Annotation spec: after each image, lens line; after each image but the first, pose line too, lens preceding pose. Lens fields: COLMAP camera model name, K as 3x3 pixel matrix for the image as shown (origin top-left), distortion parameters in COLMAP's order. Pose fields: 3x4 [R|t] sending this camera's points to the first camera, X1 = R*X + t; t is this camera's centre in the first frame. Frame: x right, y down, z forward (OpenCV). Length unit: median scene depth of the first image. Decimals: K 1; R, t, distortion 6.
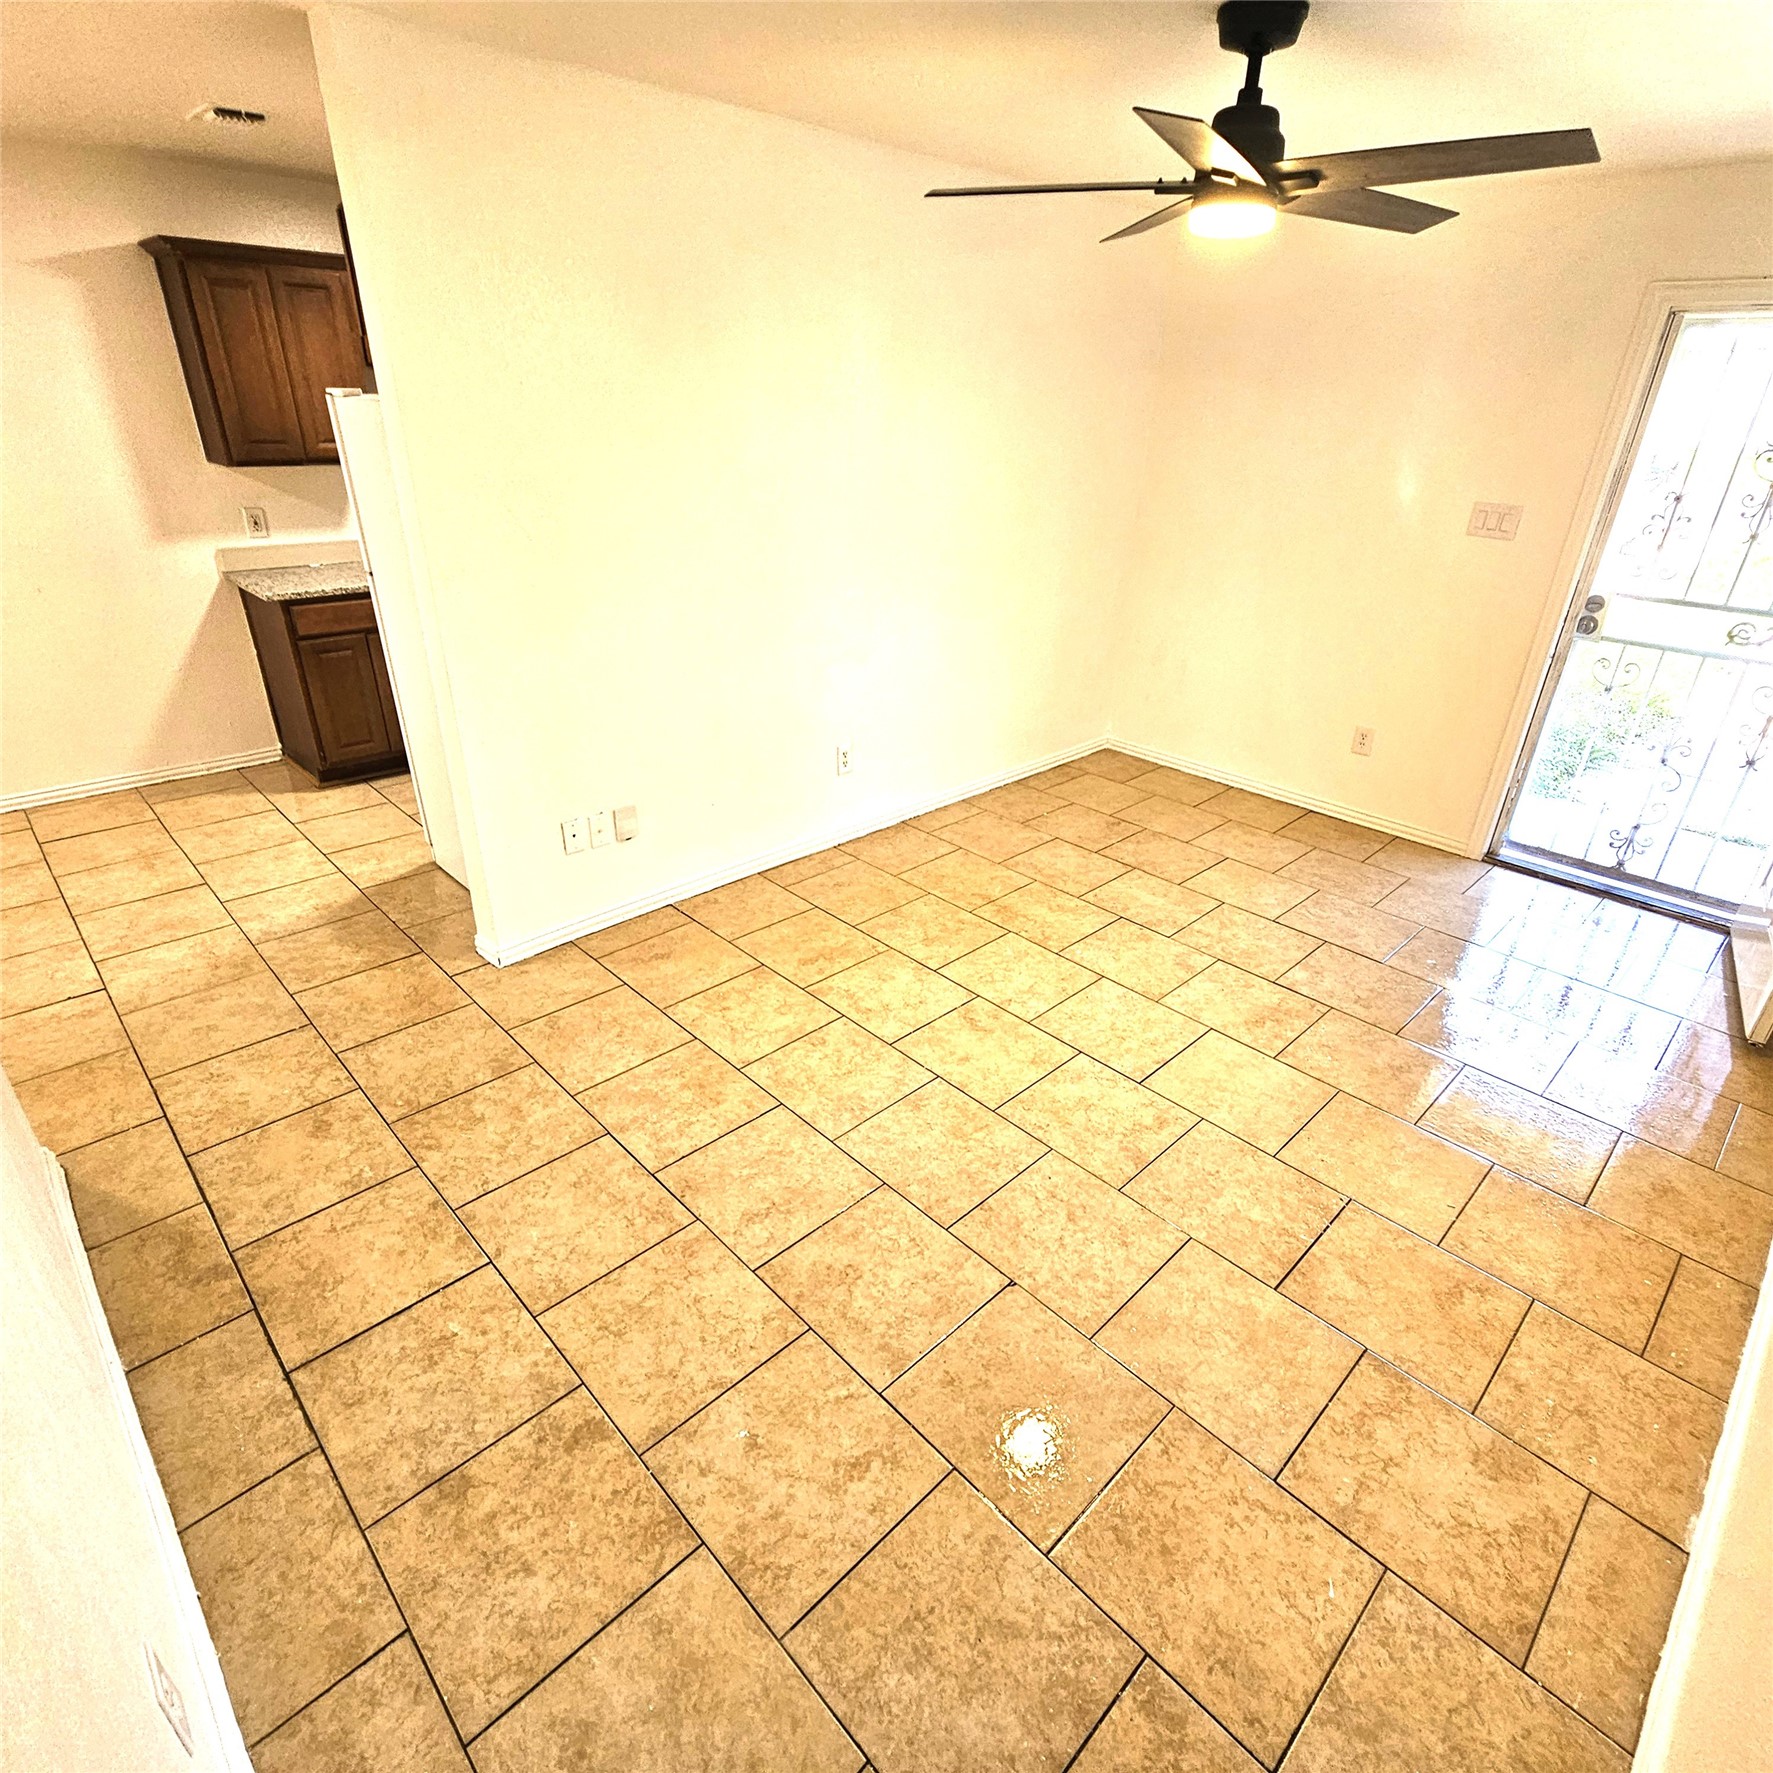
lens RADIAL K [[975.2, 0, 893.6], [0, 975.2, 900.4], [0, 0, 1]] dist [0.000162, 0.001117]
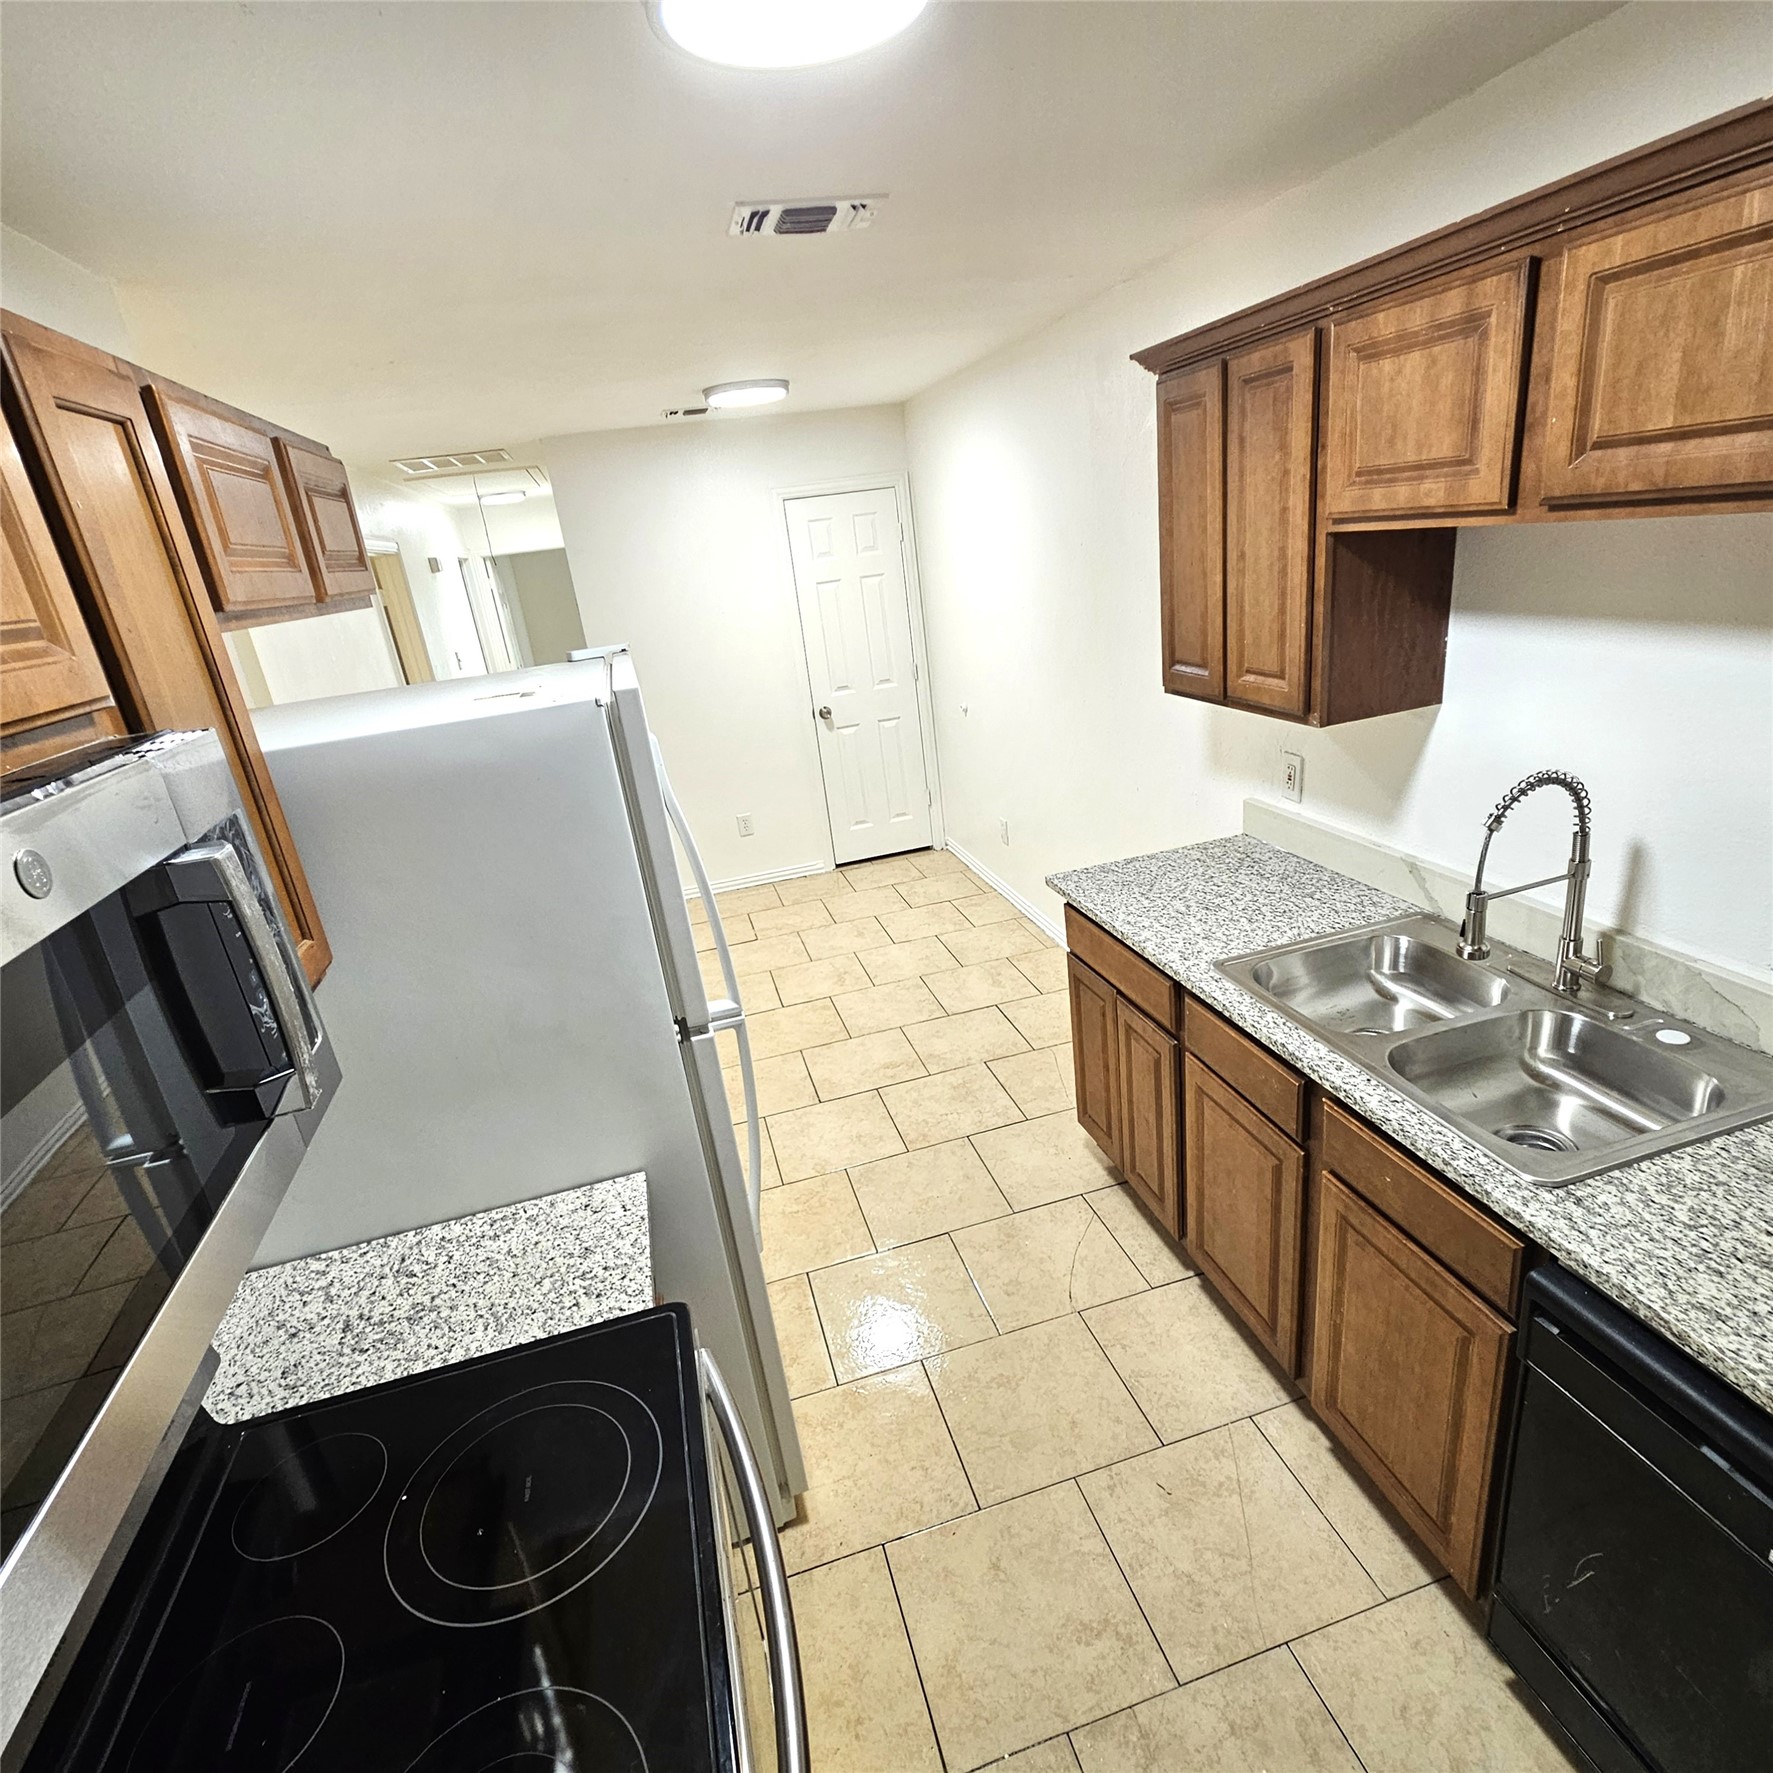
lens RADIAL K [[975.2, 0, 889.5], [0, 975.2, 900.7], [0, 0, 1]] dist [0.000162, 0.001117]
pose [[-0.483274, 0.332933, -0.809692, -0.062938], [-0.310672, 0.799456, 0.514152, -0.936033], [0.818492, 0.500026, -0.282924, 1.698713]]
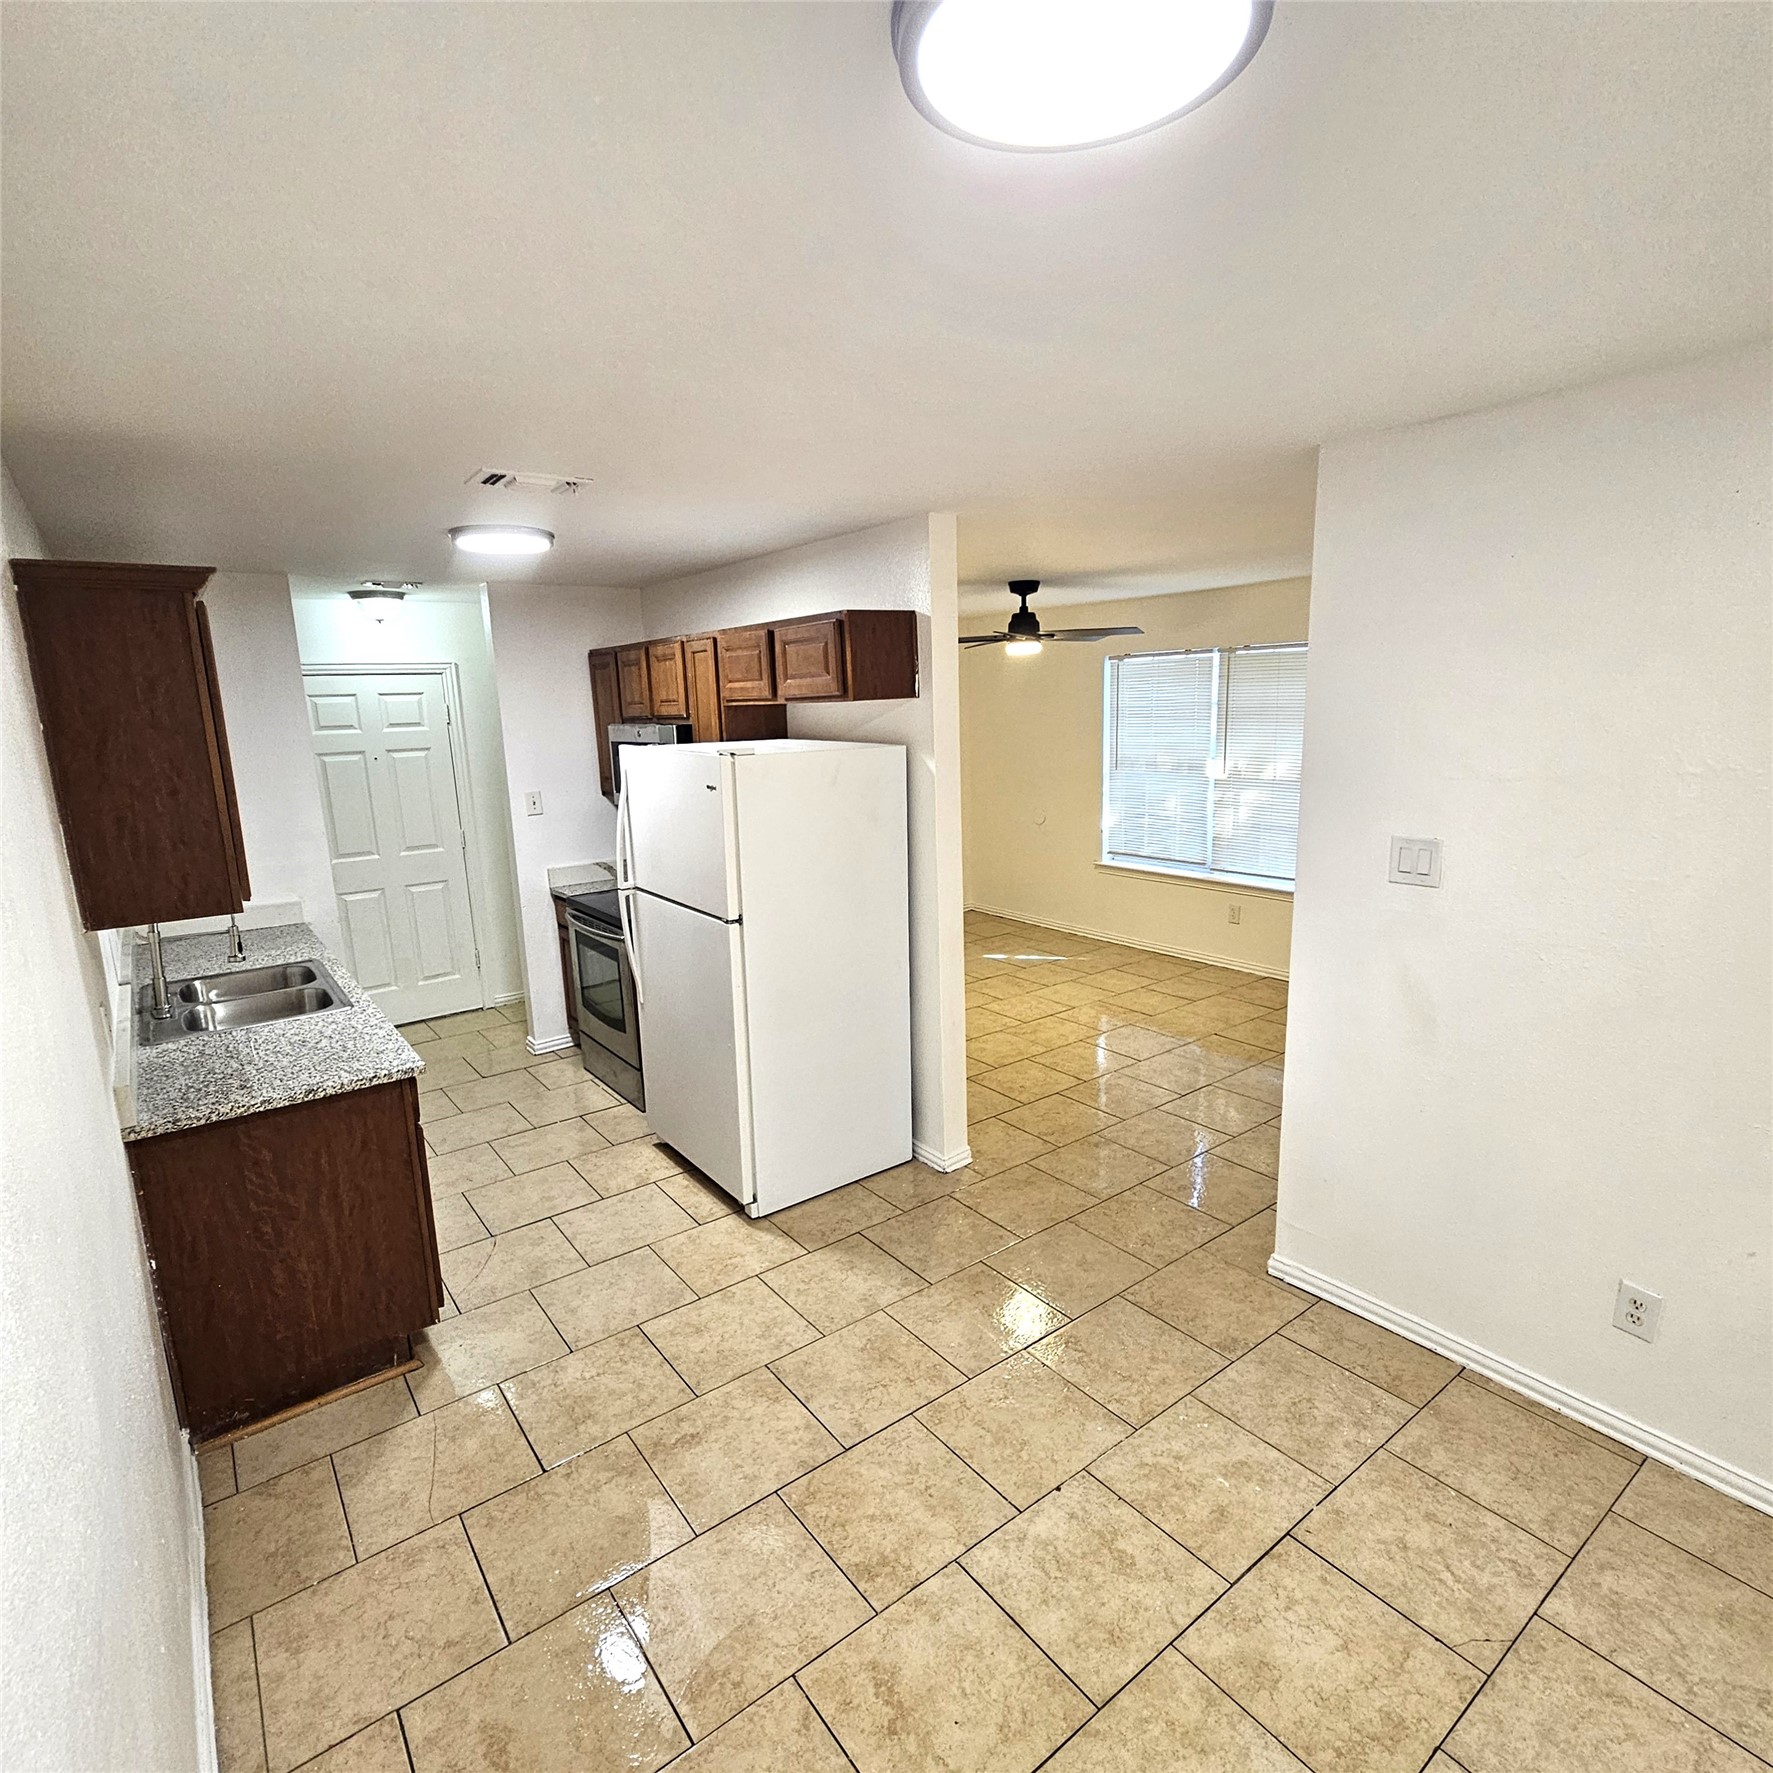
lens RADIAL K [[975.2, 0, 889.6], [0, 975.2, 899.7], [0, 0, 1]] dist [0.000162, 0.001117]
pose [[0.121033, -0.232832, 0.964956, -1.848474], [0.487743, 0.860611, 0.146478, -0.537332], [-0.864556, 0.452922, 0.217725, 0.827393]]
